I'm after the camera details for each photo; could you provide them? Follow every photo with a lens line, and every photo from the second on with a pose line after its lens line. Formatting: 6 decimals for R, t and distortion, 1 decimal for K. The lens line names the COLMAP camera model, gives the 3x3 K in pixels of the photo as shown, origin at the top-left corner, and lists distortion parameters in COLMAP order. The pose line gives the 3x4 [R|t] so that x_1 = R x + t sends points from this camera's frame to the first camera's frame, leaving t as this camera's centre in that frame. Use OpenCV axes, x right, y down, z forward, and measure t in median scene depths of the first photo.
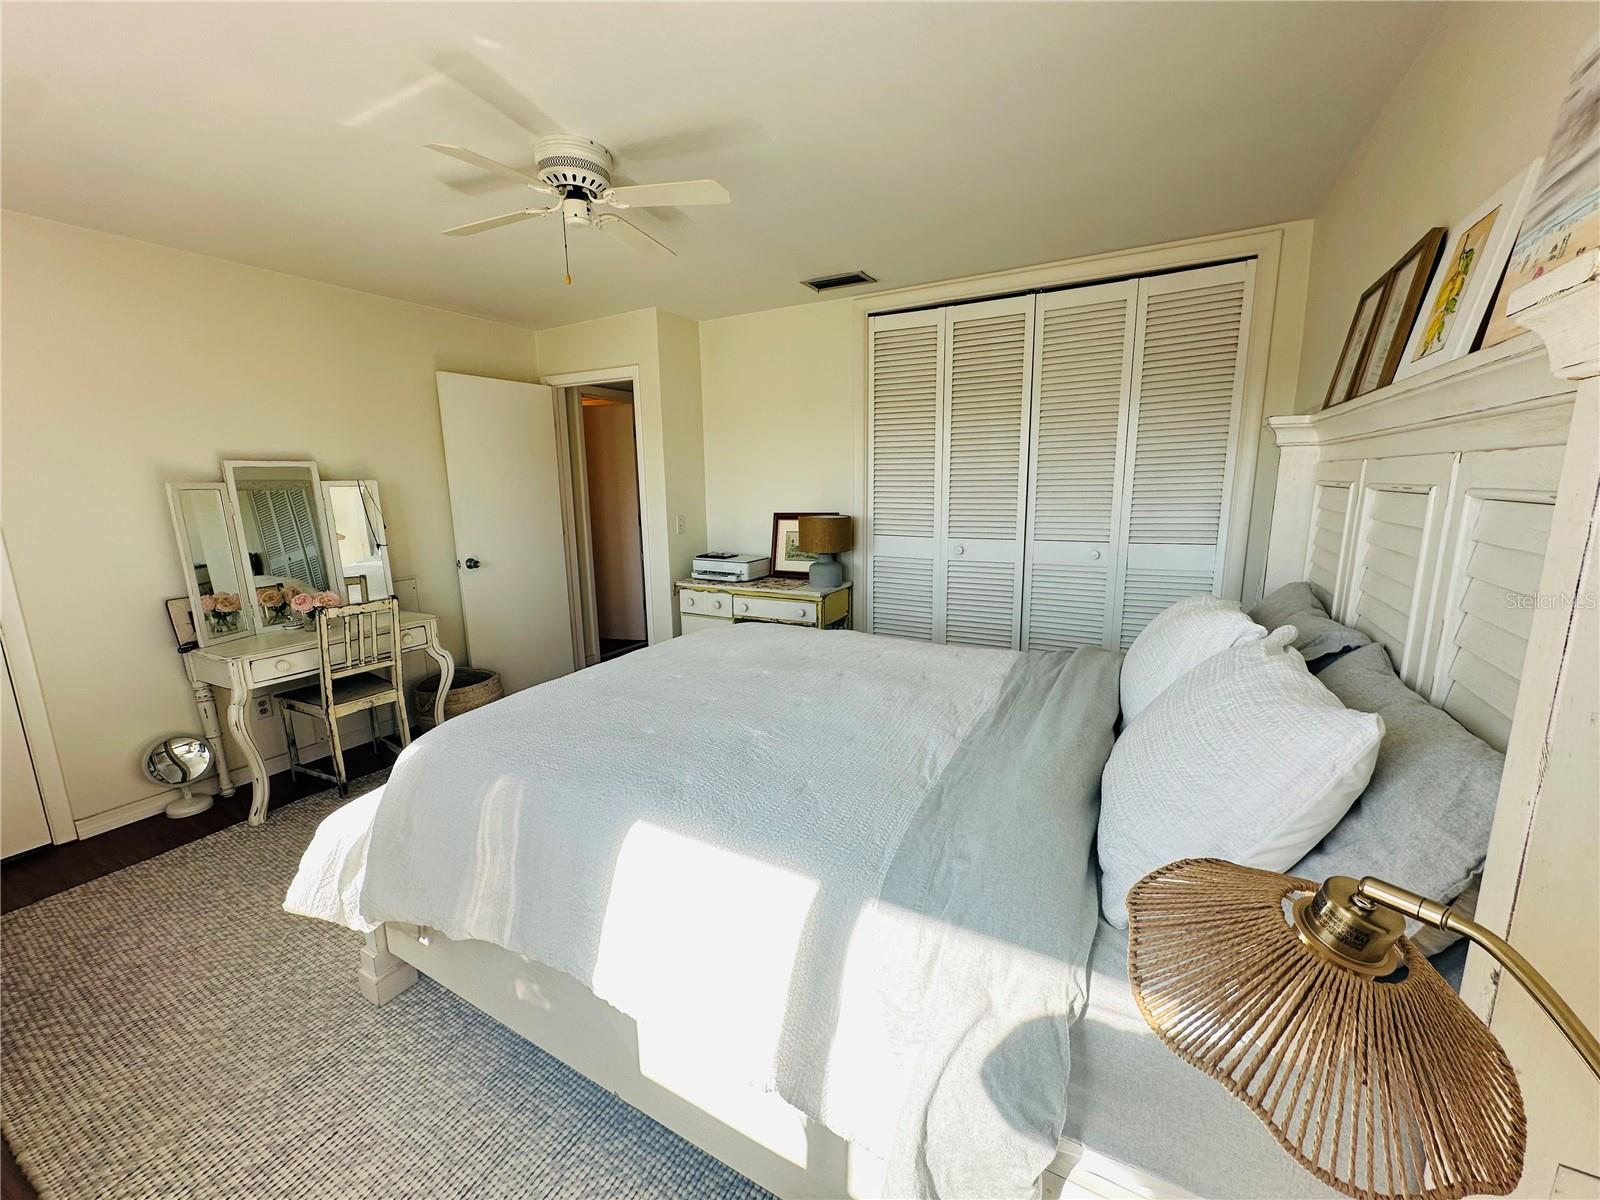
lens RADIAL K [[634.9, 0, 794.3], [0, 634.9, 602.2], [0, 0, 1]] dist [-0.001374, 0.000996]
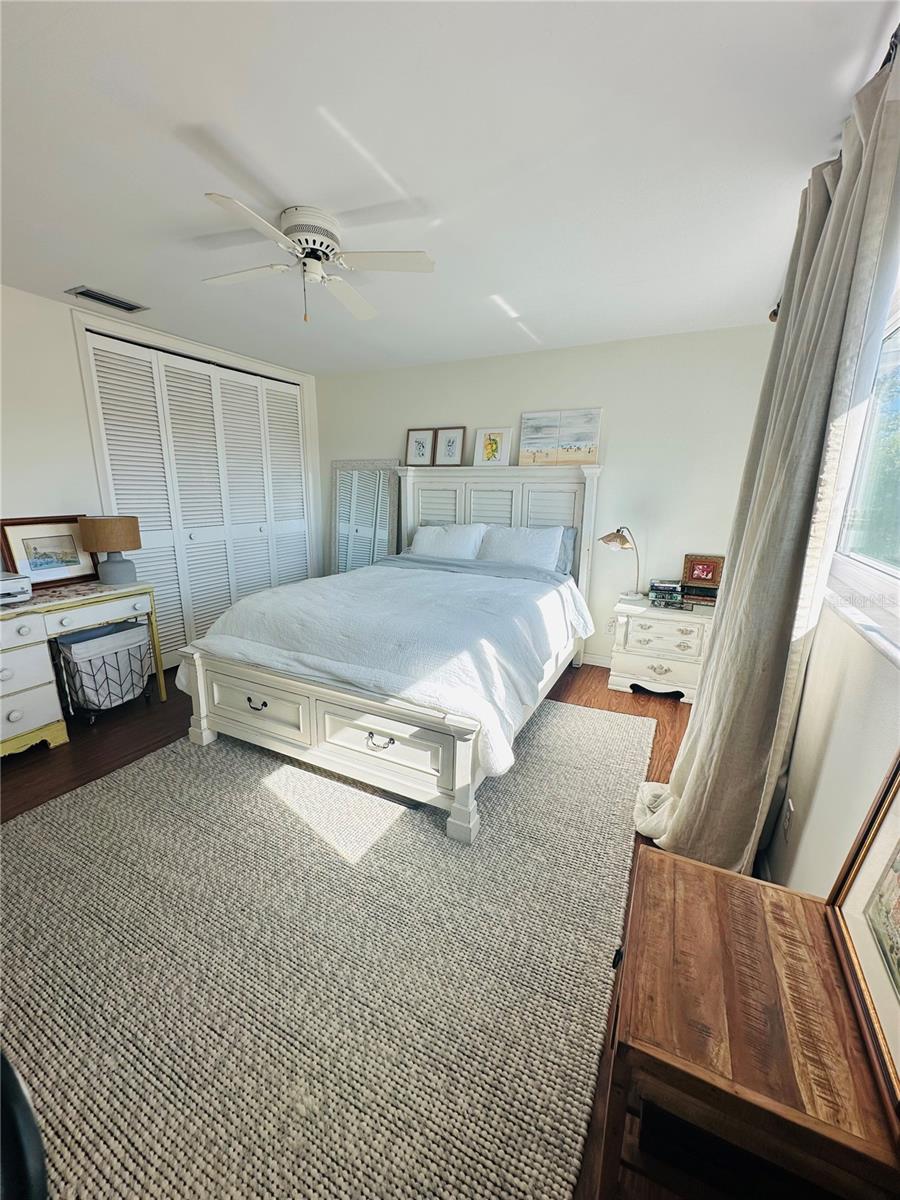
lens RADIAL K [[476.2, 0, 445.4], [0, 476.2, 603.8], [0, 0, 1]] dist [-0.001374, 0.000996]
pose [[-0.035544, -0.228160, 0.972975, -0.887071], [0.176864, 0.956786, 0.230825, -0.092009], [-0.983593, 0.180289, 0.006345, 0.526427]]
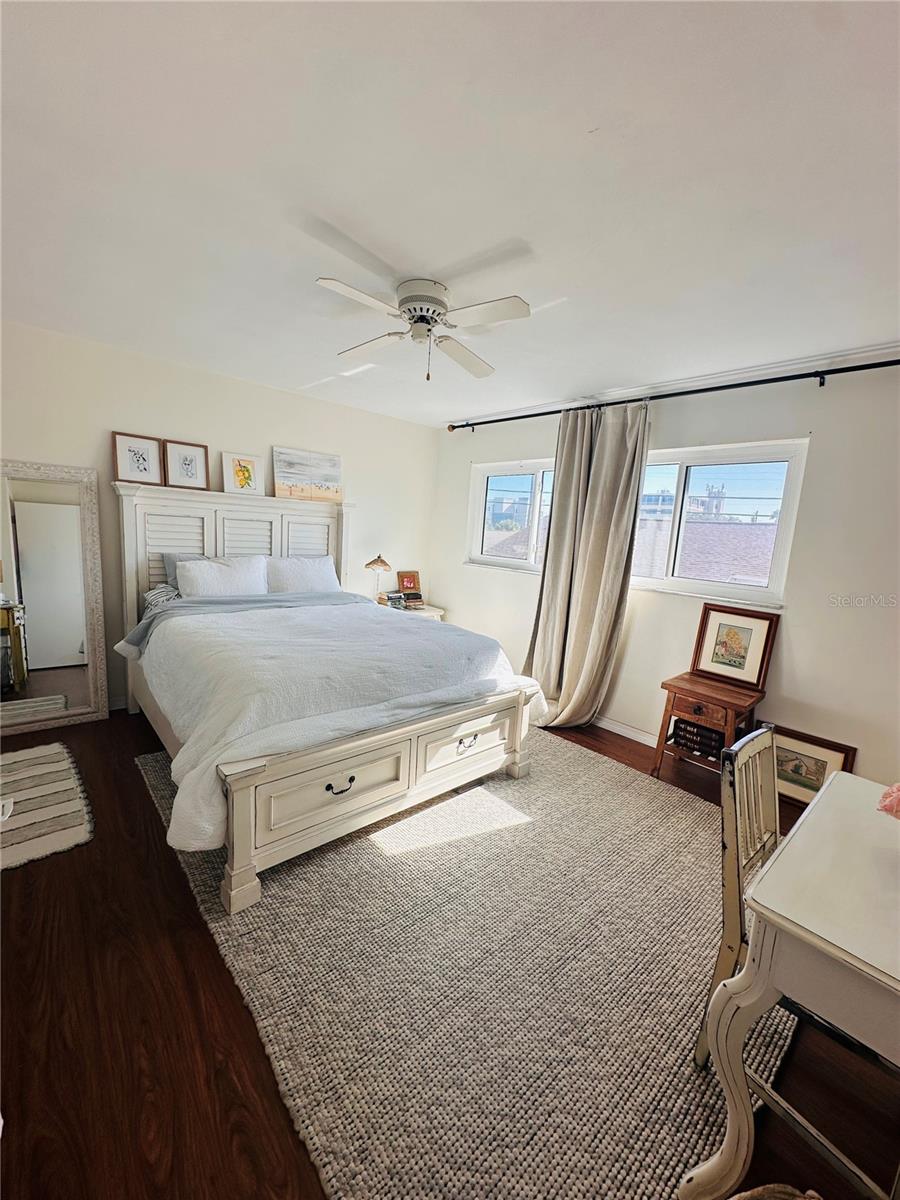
lens RADIAL K [[476.2, 0, 457.0], [0, 476.2, 604.6], [0, 0, 1]] dist [-0.001374, 0.000996]
pose [[-0.946460, -0.099491, 0.307109, -0.486100], [0.006752, 0.945015, 0.326958, -0.246766], [-0.322752, 0.311526, -0.893747, 1.294575]]
